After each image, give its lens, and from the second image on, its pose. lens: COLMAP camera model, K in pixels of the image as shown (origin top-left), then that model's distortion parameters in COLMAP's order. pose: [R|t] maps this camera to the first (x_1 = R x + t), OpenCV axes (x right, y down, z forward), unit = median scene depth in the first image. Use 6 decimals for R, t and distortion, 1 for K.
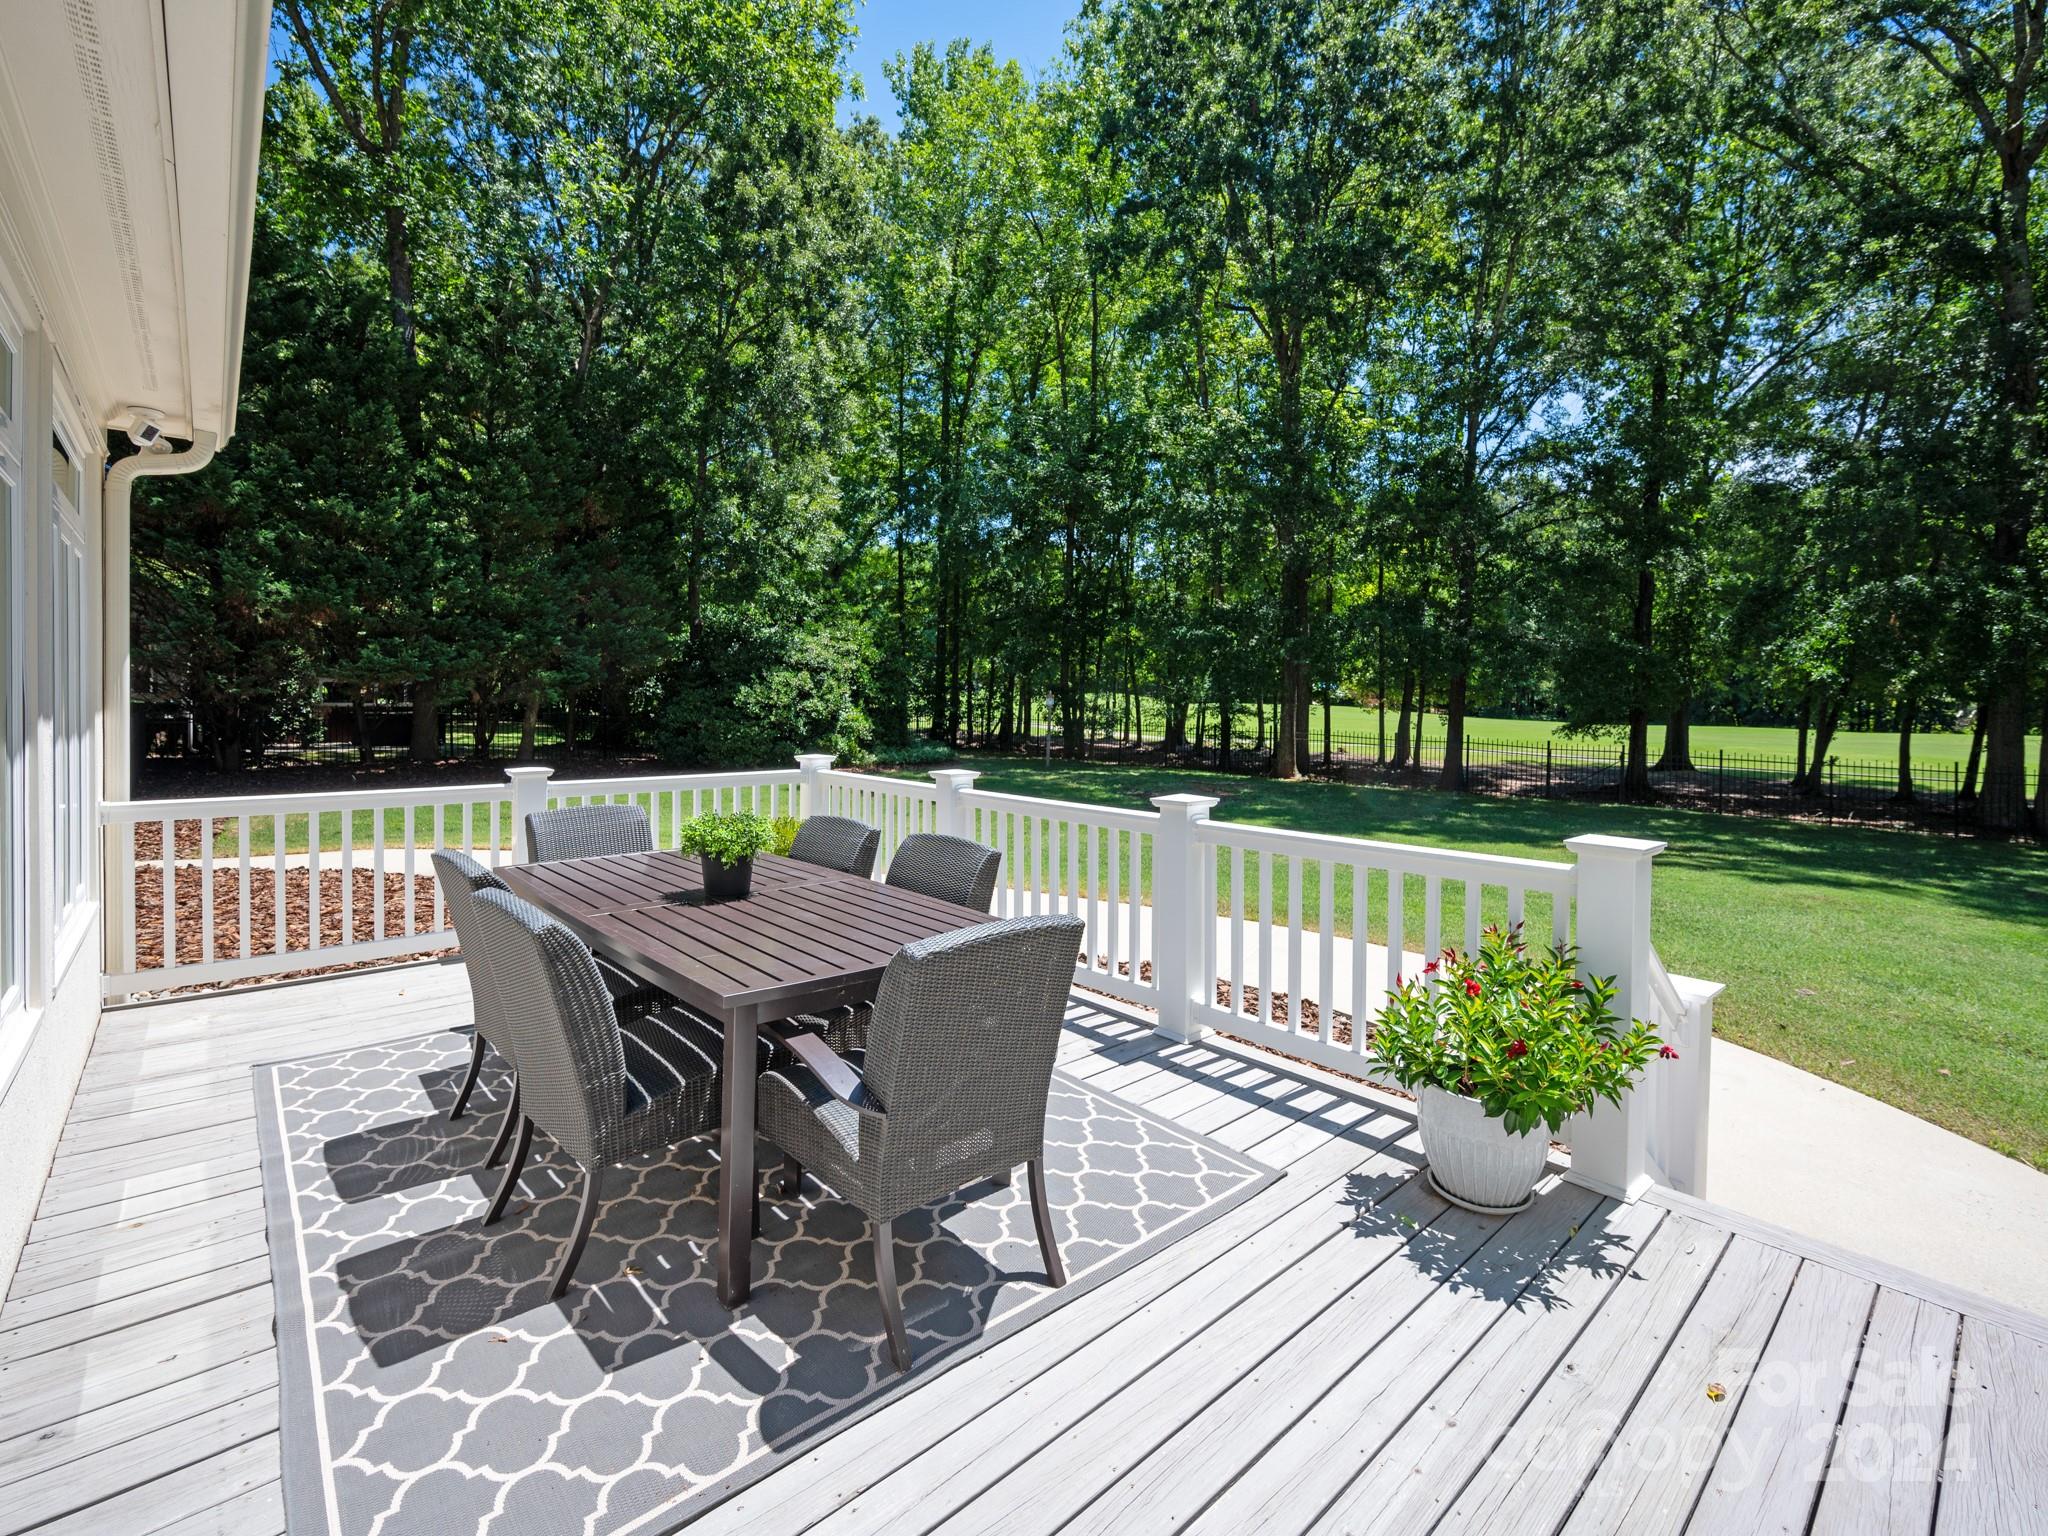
lens RADIAL K [[906.8, 0, 1058.4], [0, 906.8, 719.6], [0, 0, 1]] dist [0.000560, 0.000274]
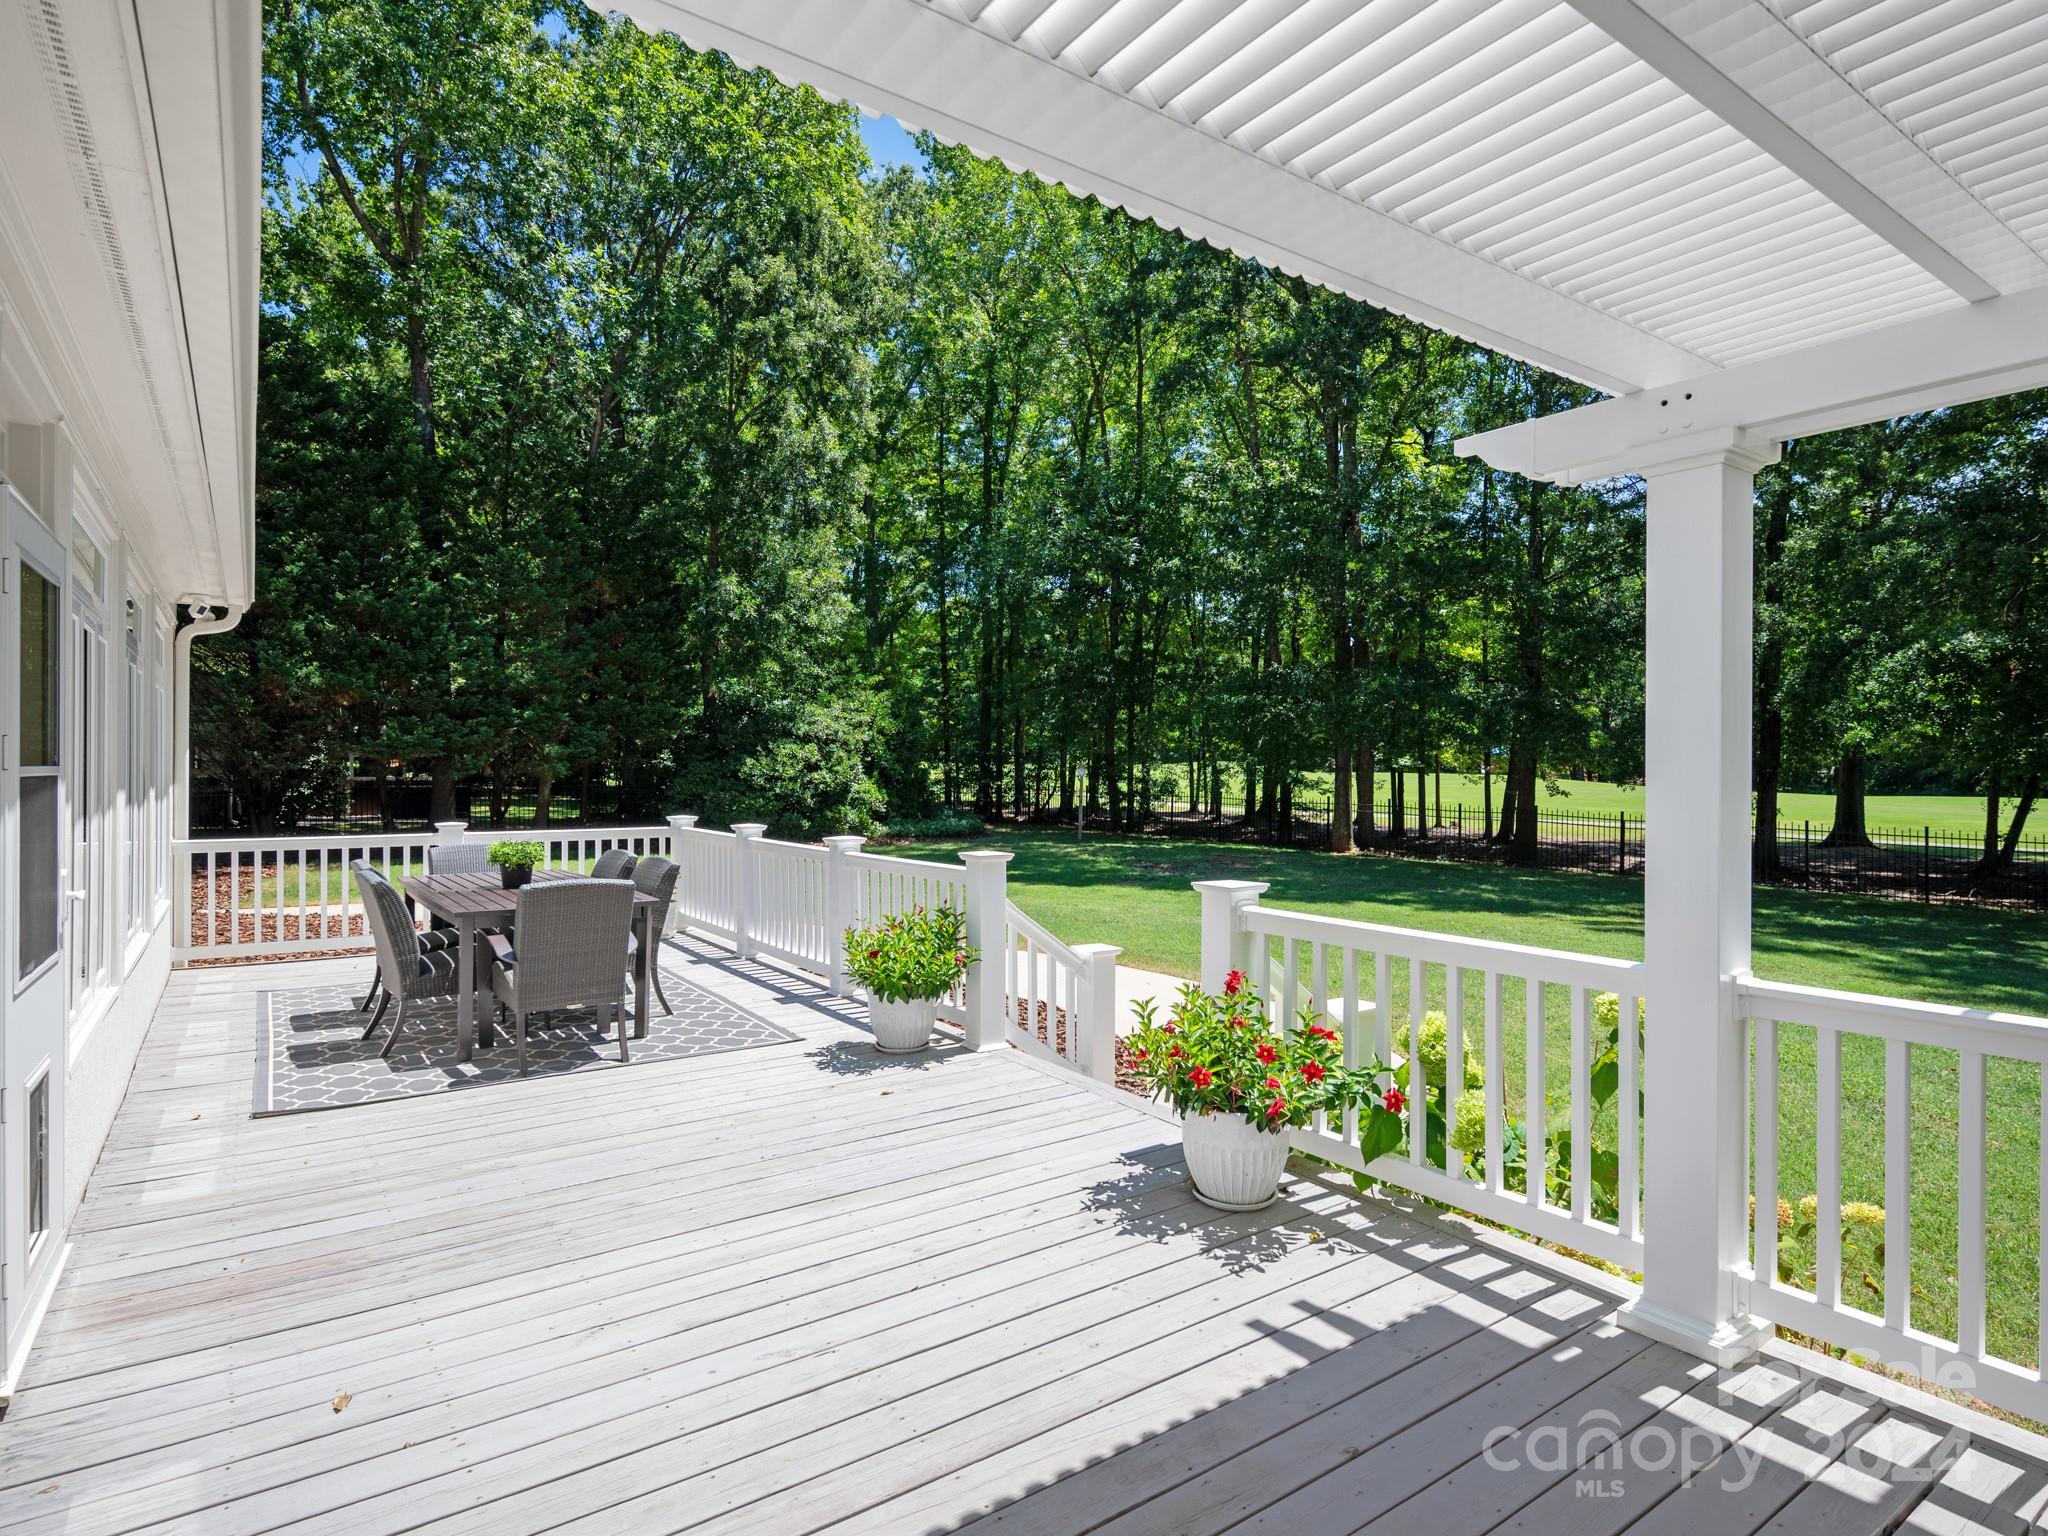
lens RADIAL K [[1028.8, 0, 1107.5], [0, 1028.8, 782.1], [0, 0, 1]] dist [0.003749, 0.000024]
pose [[0.998141, -0.004248, -0.060796, 0.126944], [0.003669, 0.999947, -0.009625, 0.002143], [0.060834, 0.009384, 0.998104, -0.129358]]
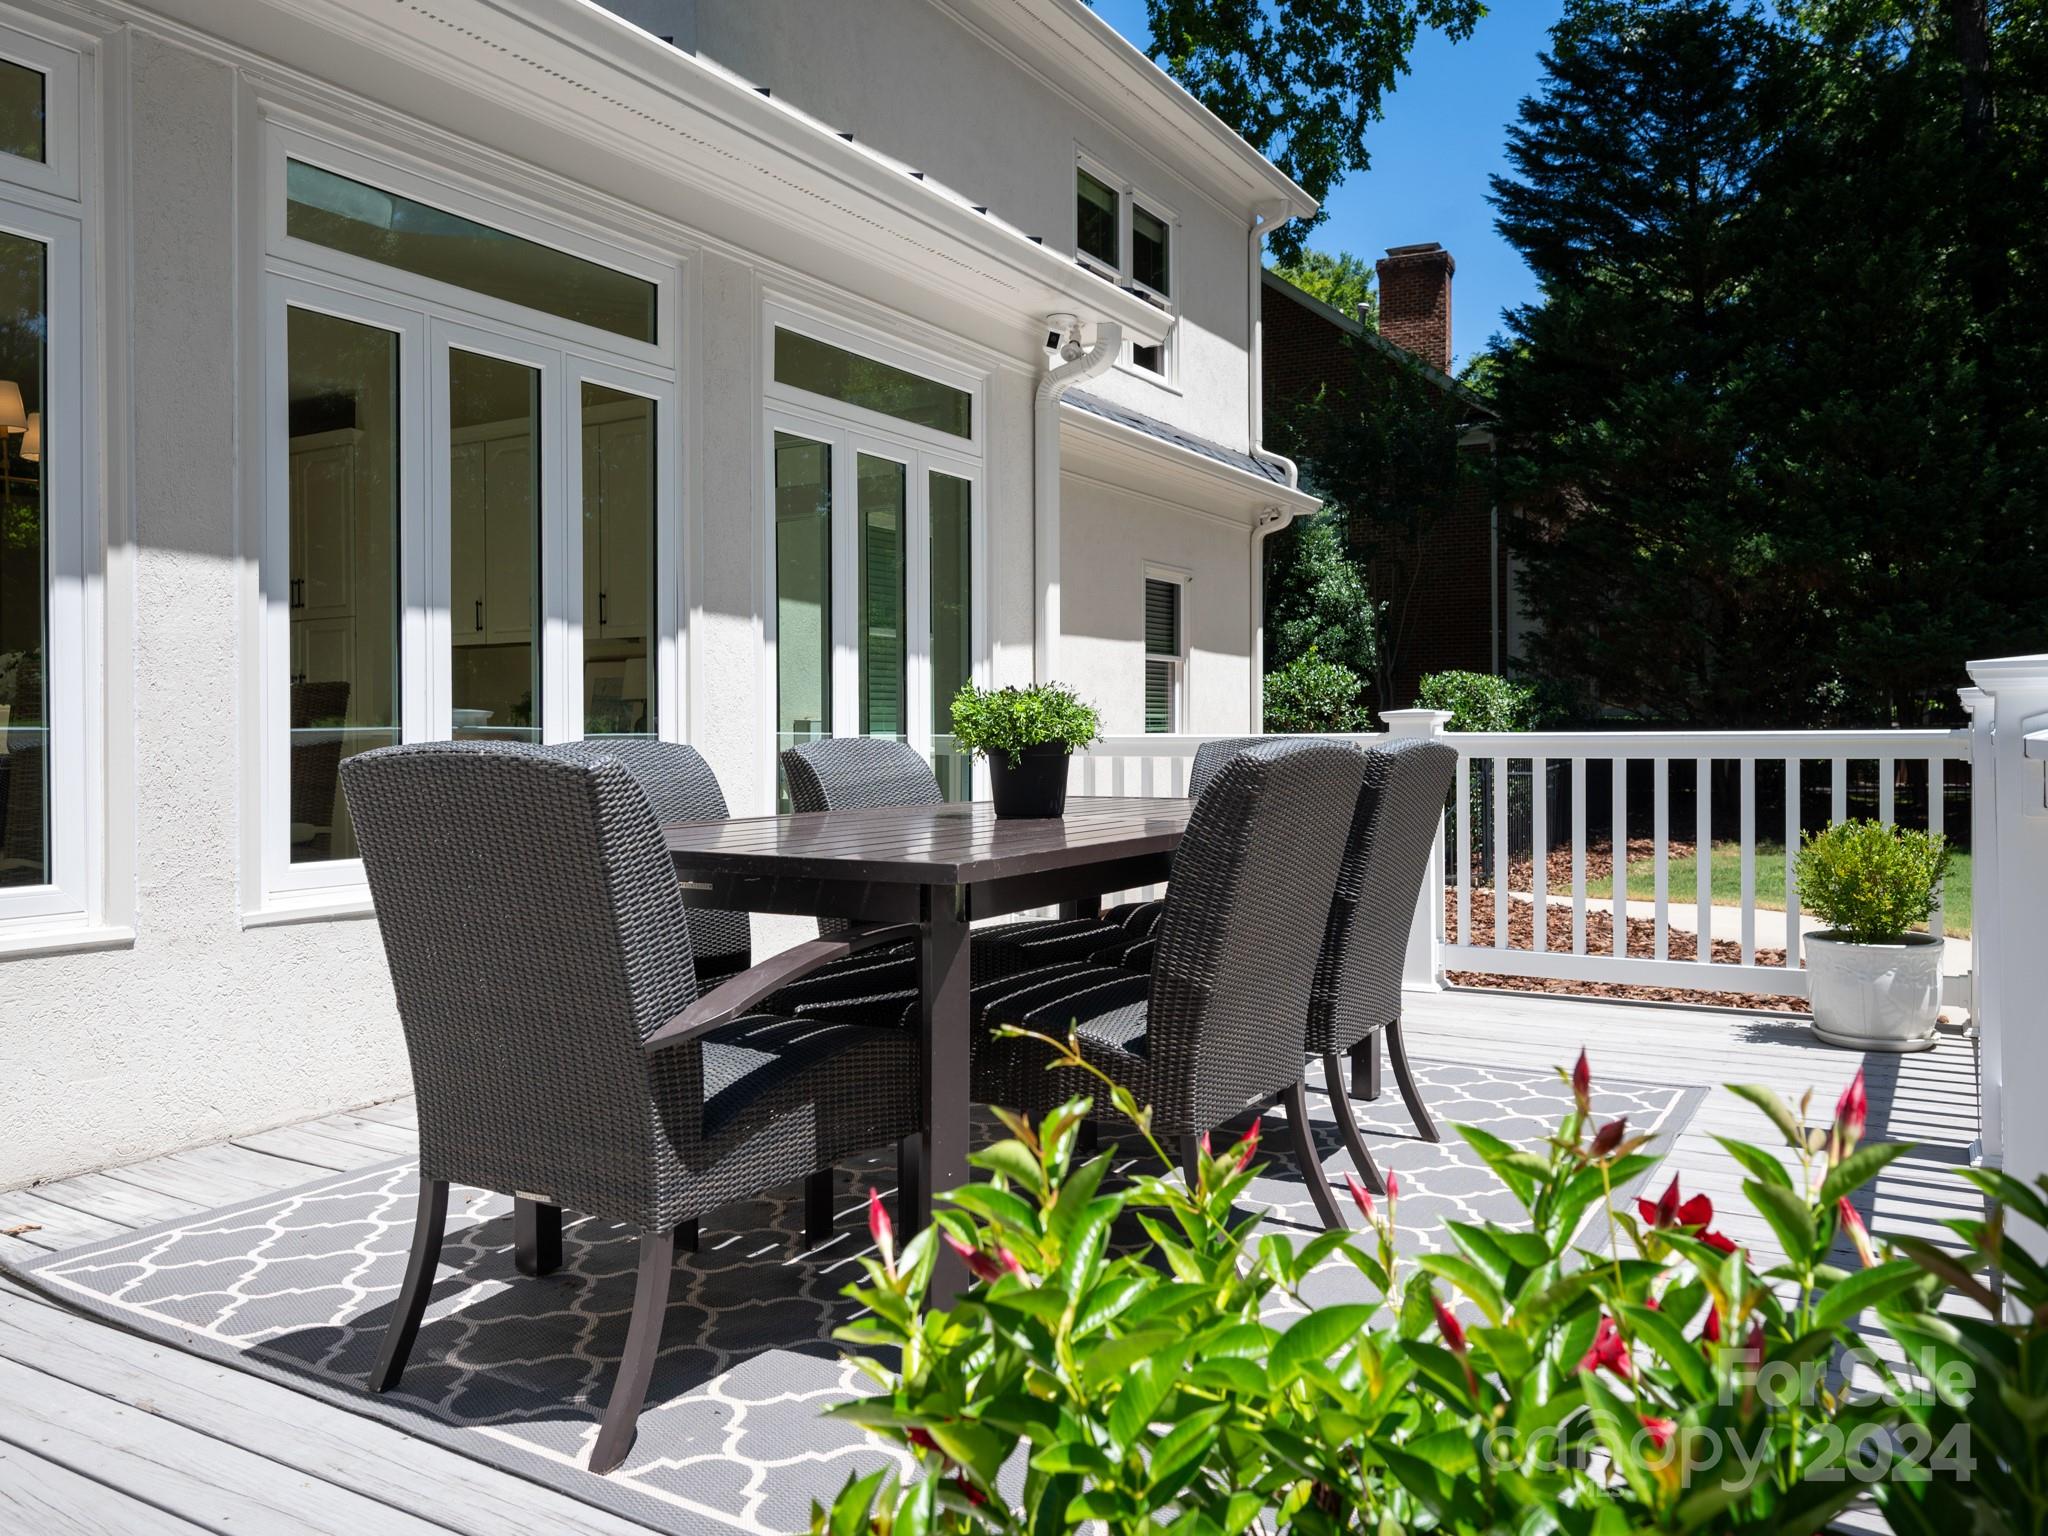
lens RADIAL K [[1556.4, 0, 1080.0], [0, 1556.4, 775.4], [0, 0, 1]] dist [0.000146, -0.000850]
pose [[0.287963, 0.005052, -0.957628, 0.096506], [-0.007103, 0.999970, 0.003139, 0.022857], [0.957615, 0.005898, 0.287991, 0.103965]]
